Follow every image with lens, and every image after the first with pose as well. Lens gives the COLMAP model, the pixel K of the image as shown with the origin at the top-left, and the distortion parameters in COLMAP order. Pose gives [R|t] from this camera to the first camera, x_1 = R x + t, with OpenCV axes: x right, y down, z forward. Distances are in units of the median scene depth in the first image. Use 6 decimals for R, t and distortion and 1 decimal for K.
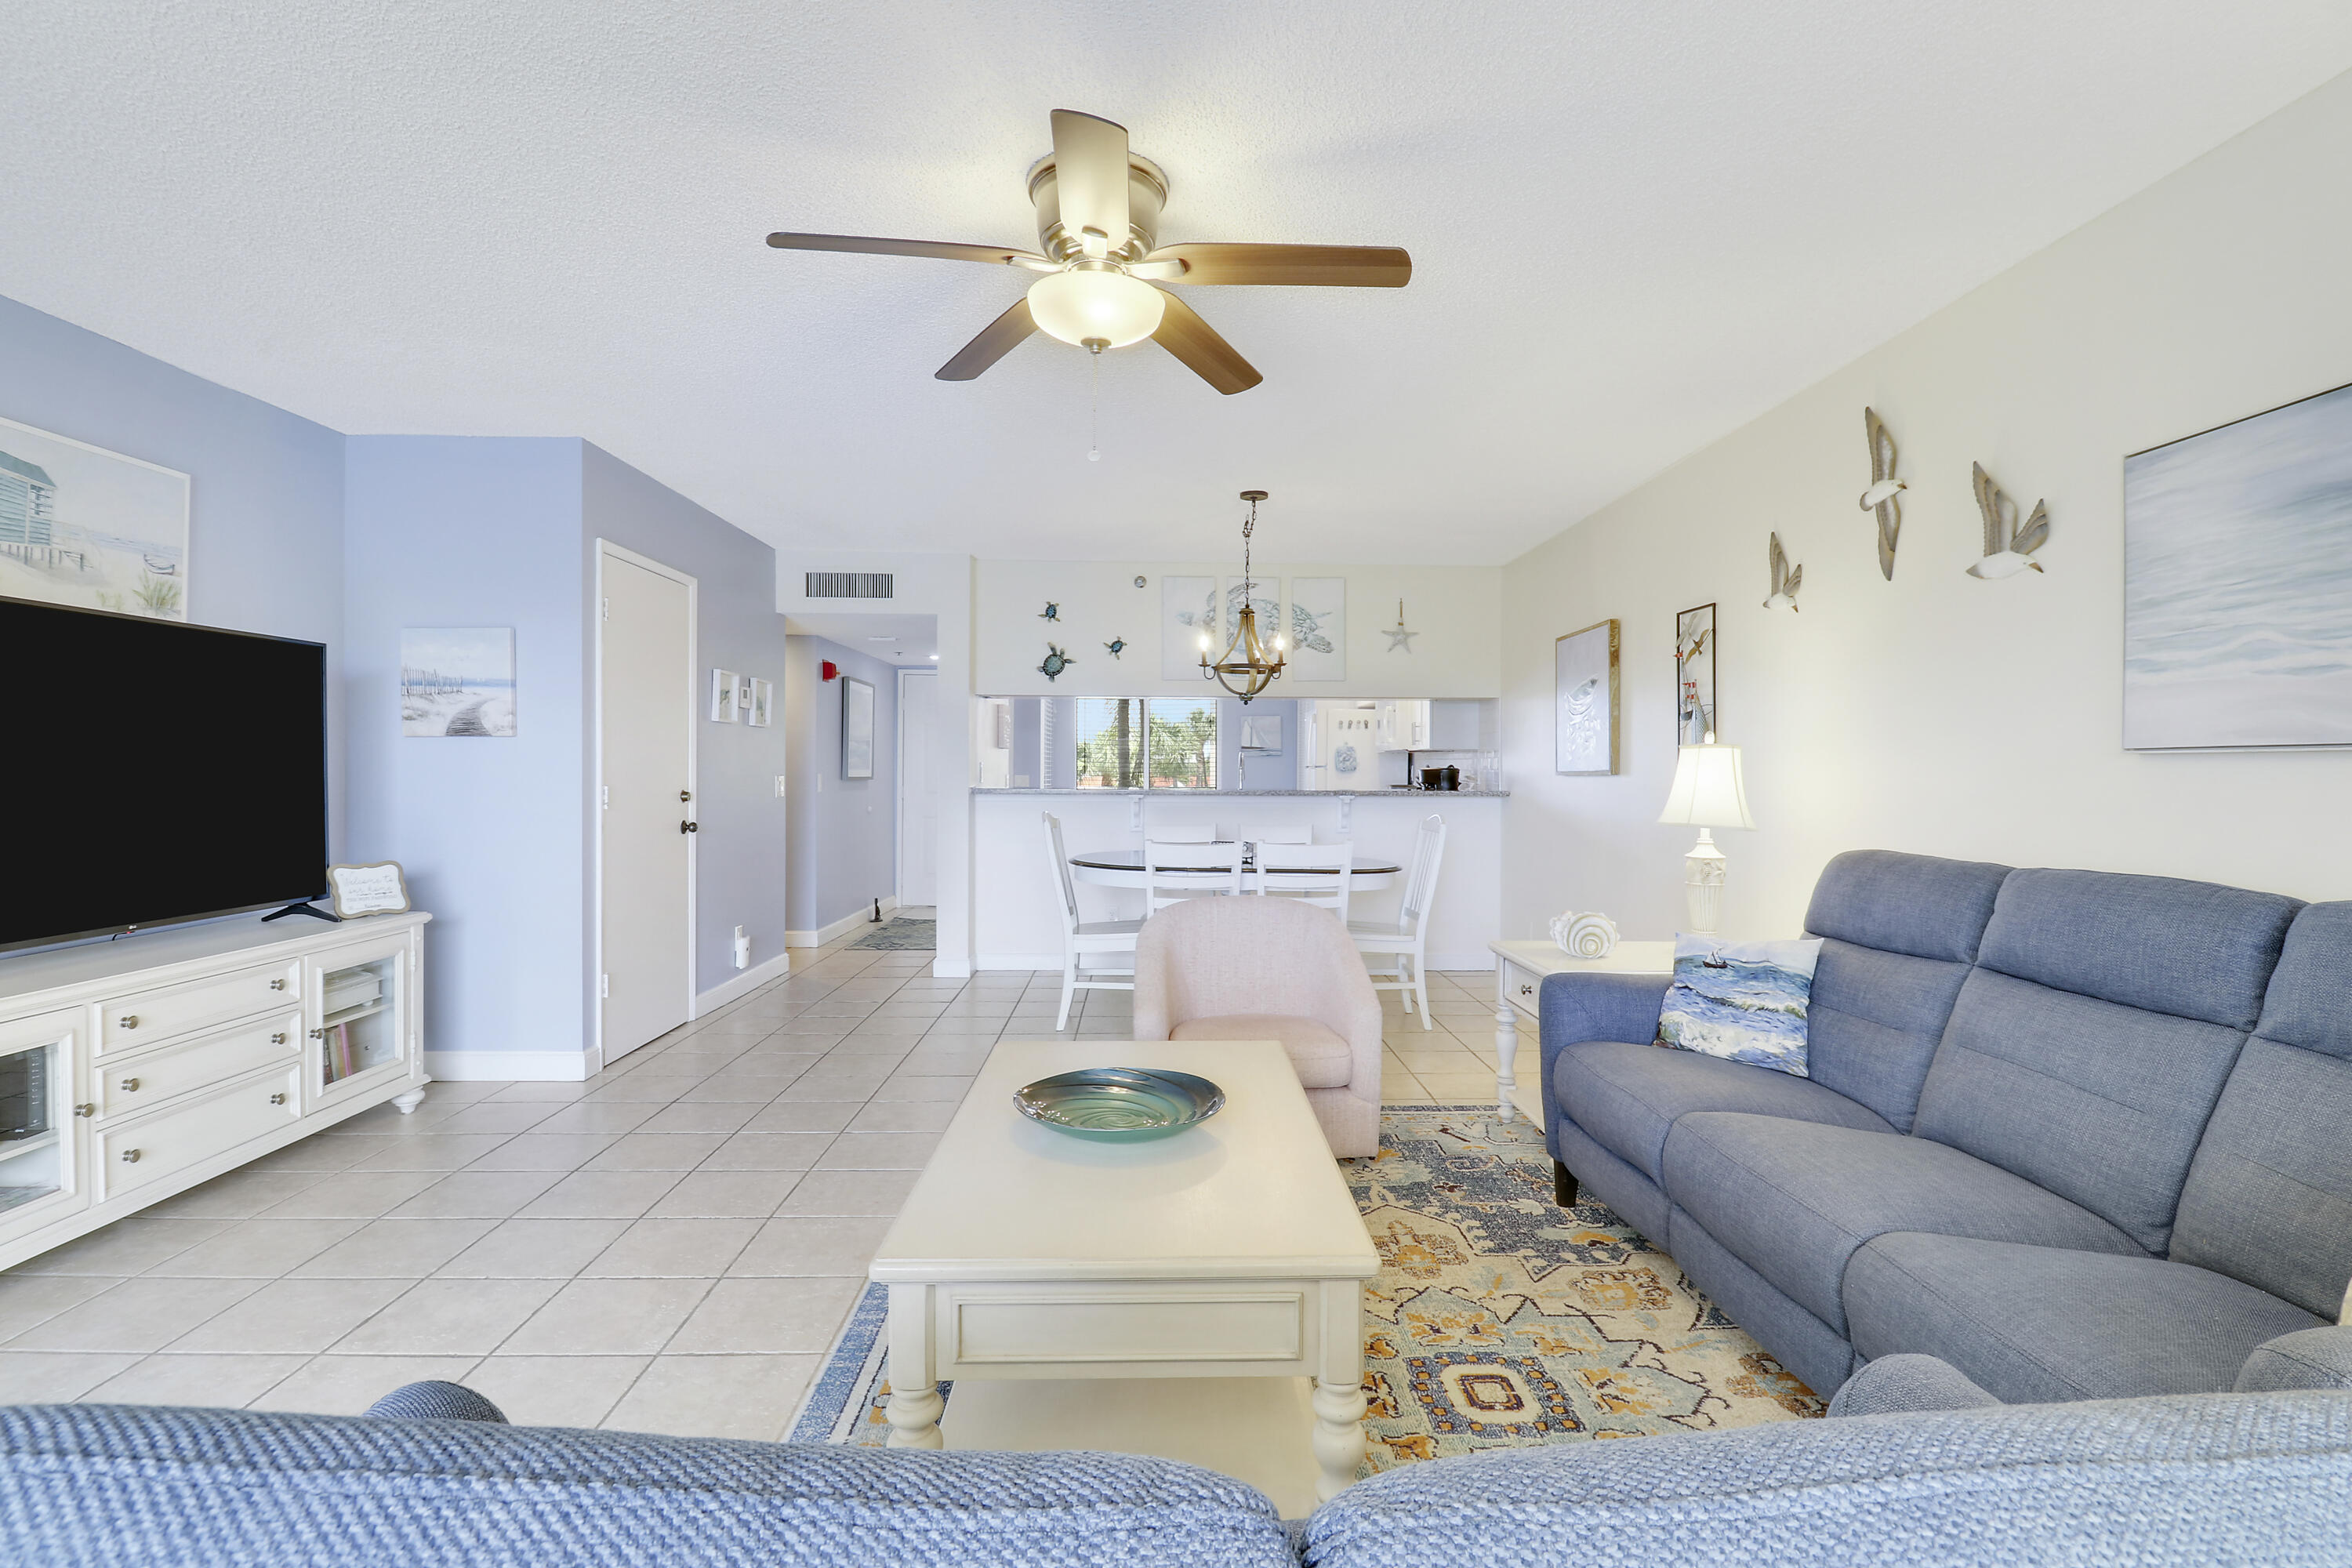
lens RADIAL K [[1108.6, 0, 1200.7], [0, 1108.6, 780.3], [0, 0, 1]] dist [-0.003731, -0.013399]
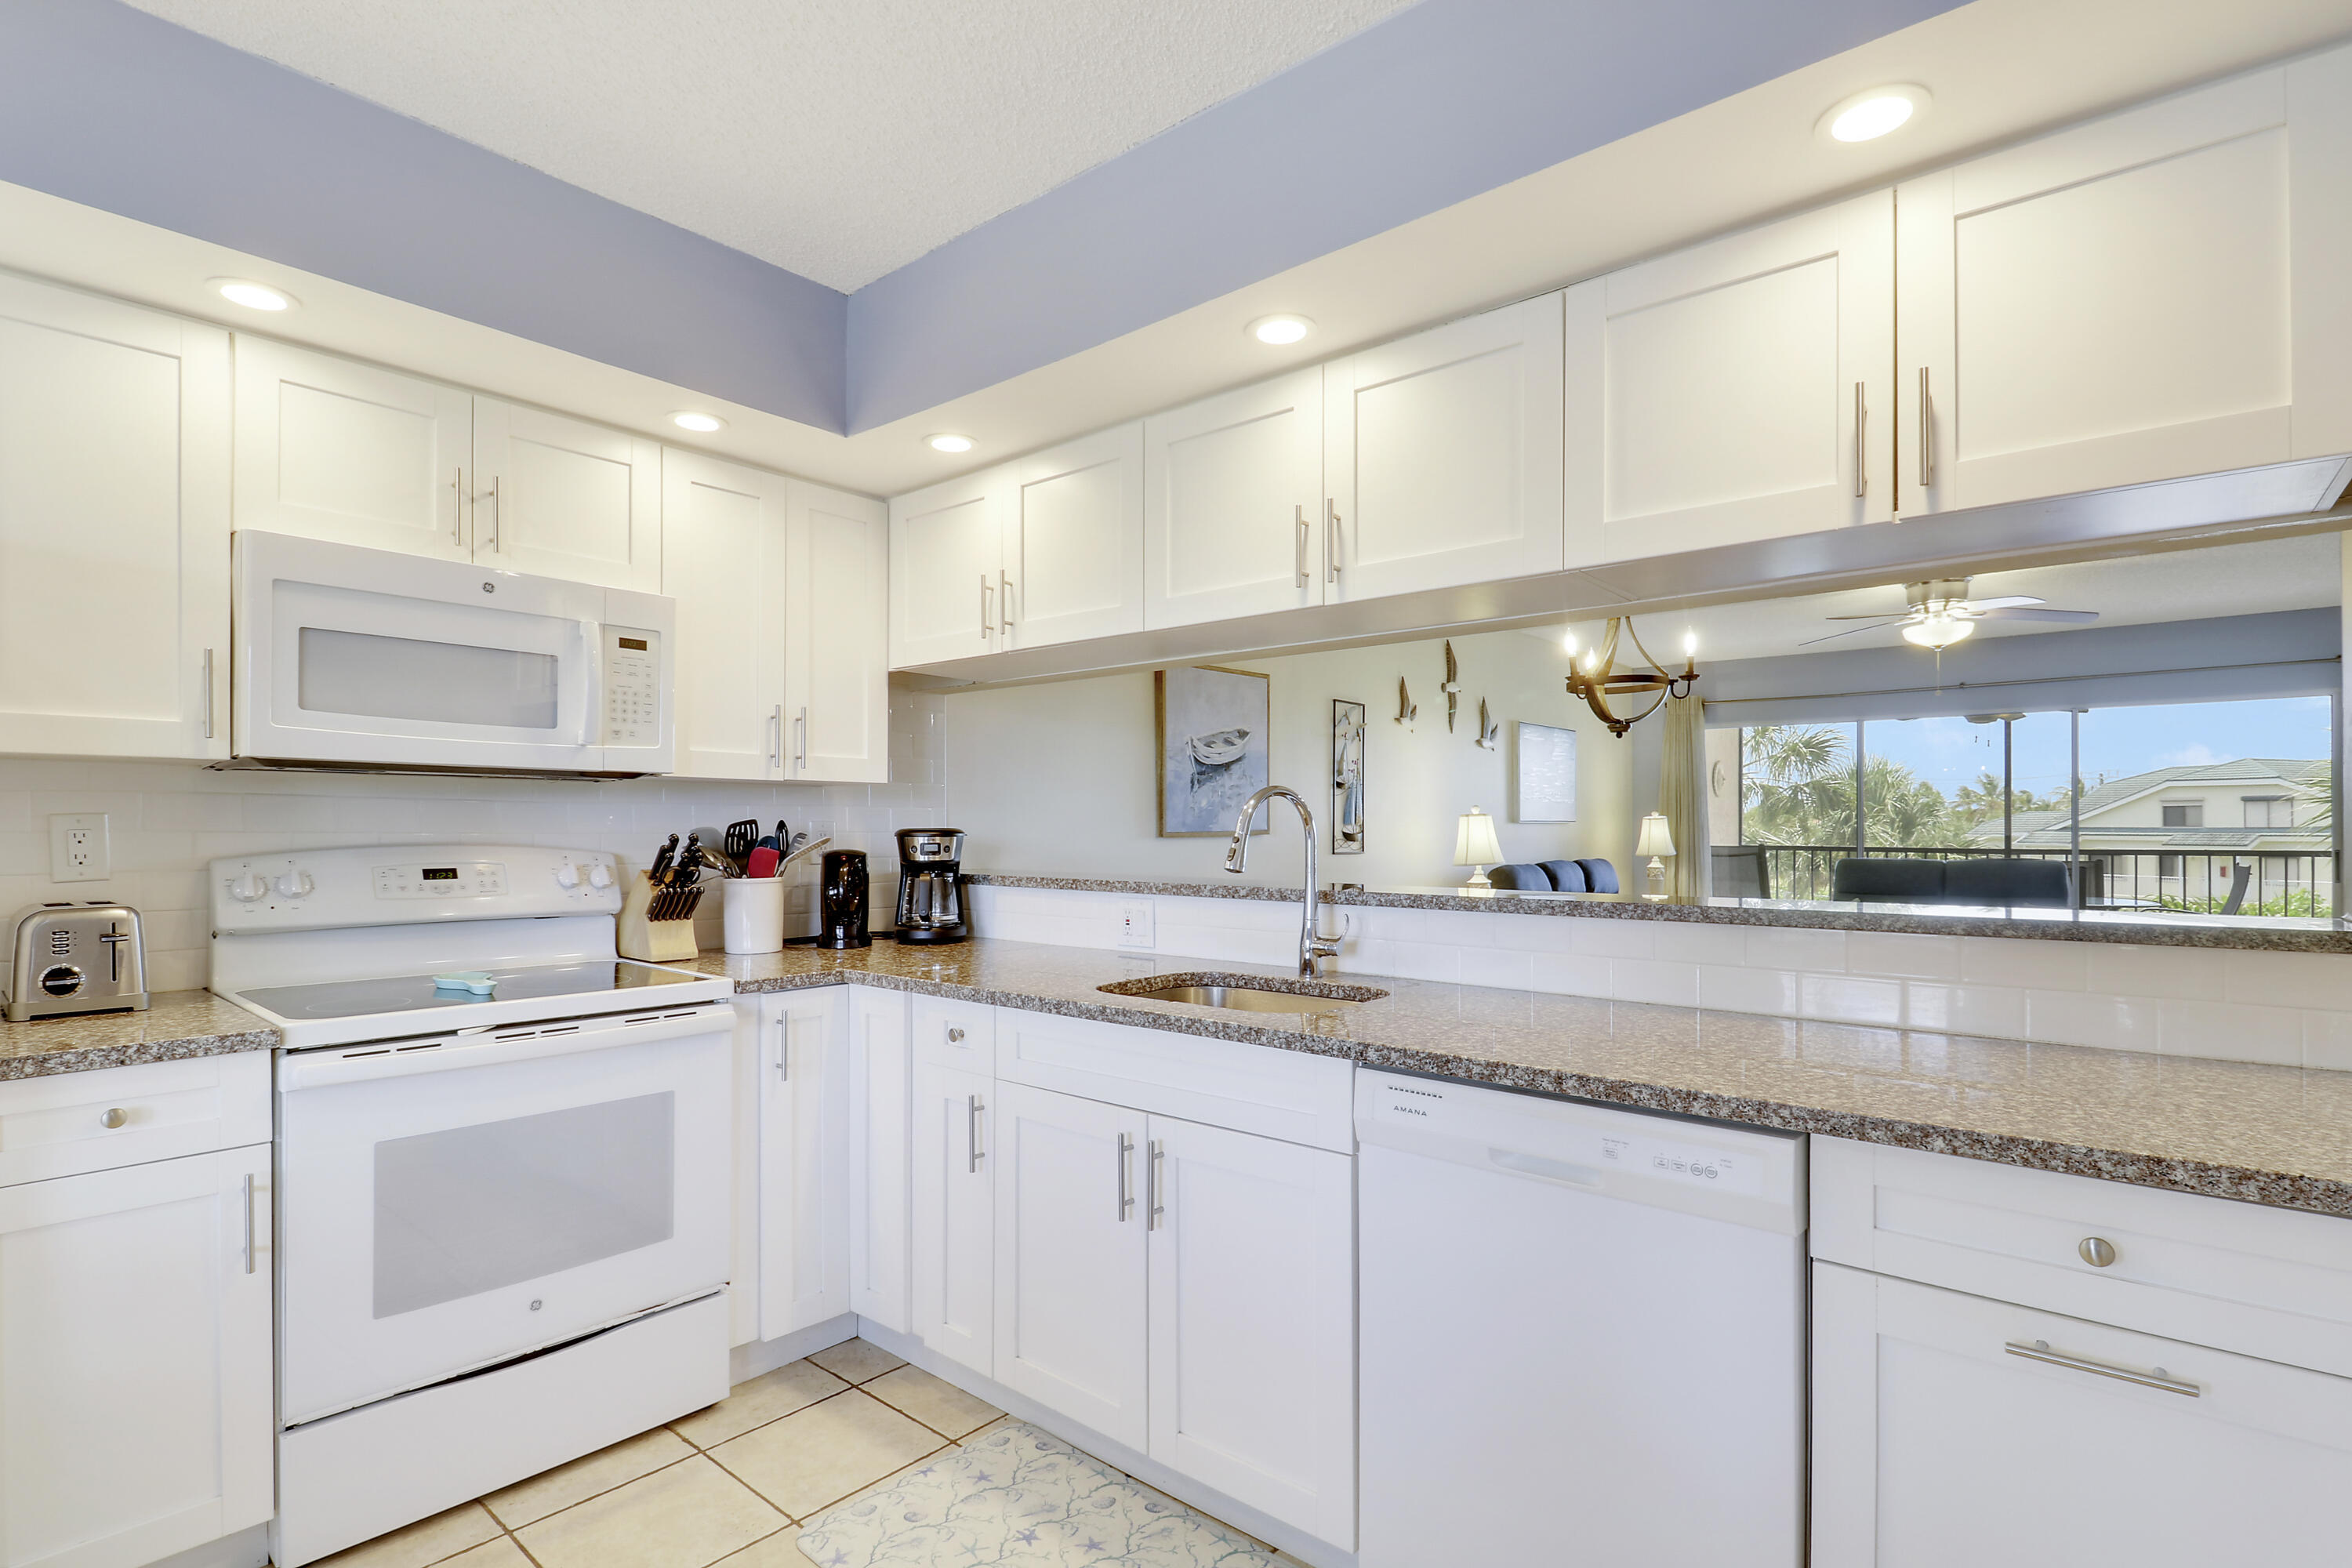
lens RADIAL K [[1106.2, 0, 1181.2], [0, 1106.2, 815.7], [0, 0, 1]] dist [0.003936, -0.014778]
pose [[-0.738077, 0.001168, 0.674716, -0.220384], [0.003319, 0.999993, 0.001900, -0.023436], [-0.674709, 0.003642, -0.738075, 1.733694]]
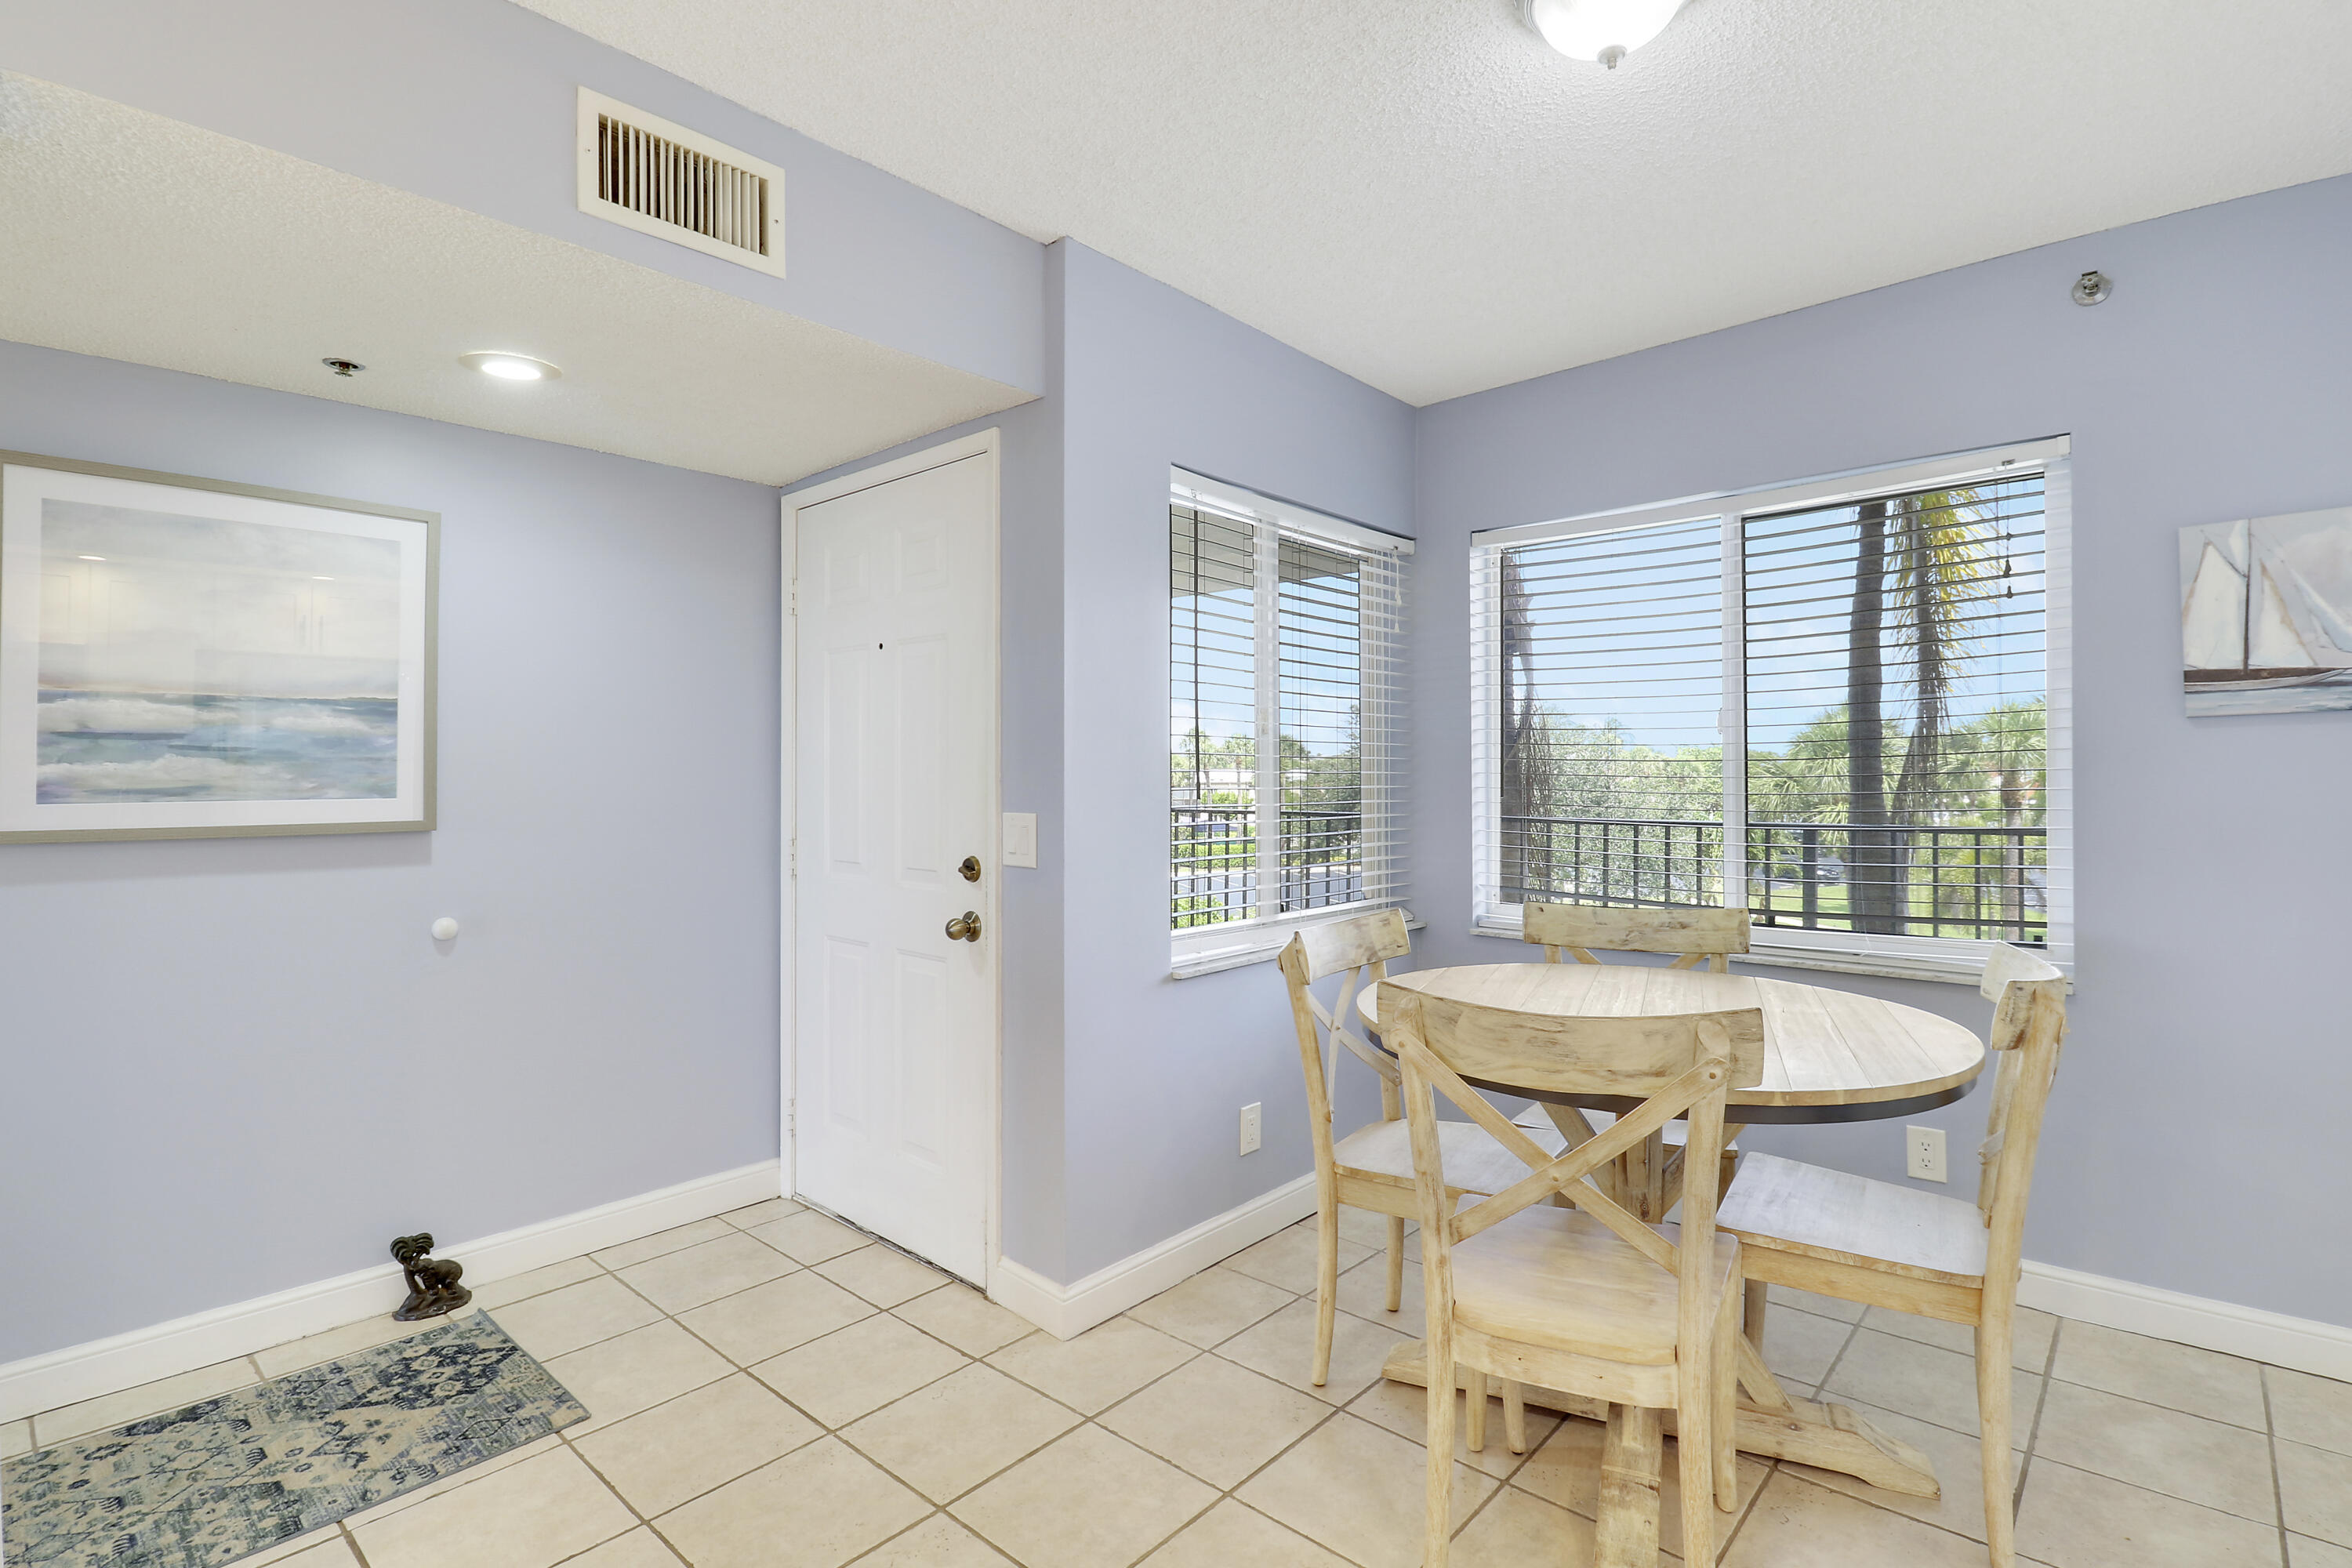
lens RADIAL K [[1113.2, 0, 1191.8], [0, 1113.2, 769.2], [0, 0, 1]] dist [-0.007604, -0.014460]
pose [[0.717848, -0.011511, -0.696105, 0.100373], [0.003216, 0.999907, -0.013219, -0.022171], [0.696193, 0.007250, 0.717818, 1.593217]]
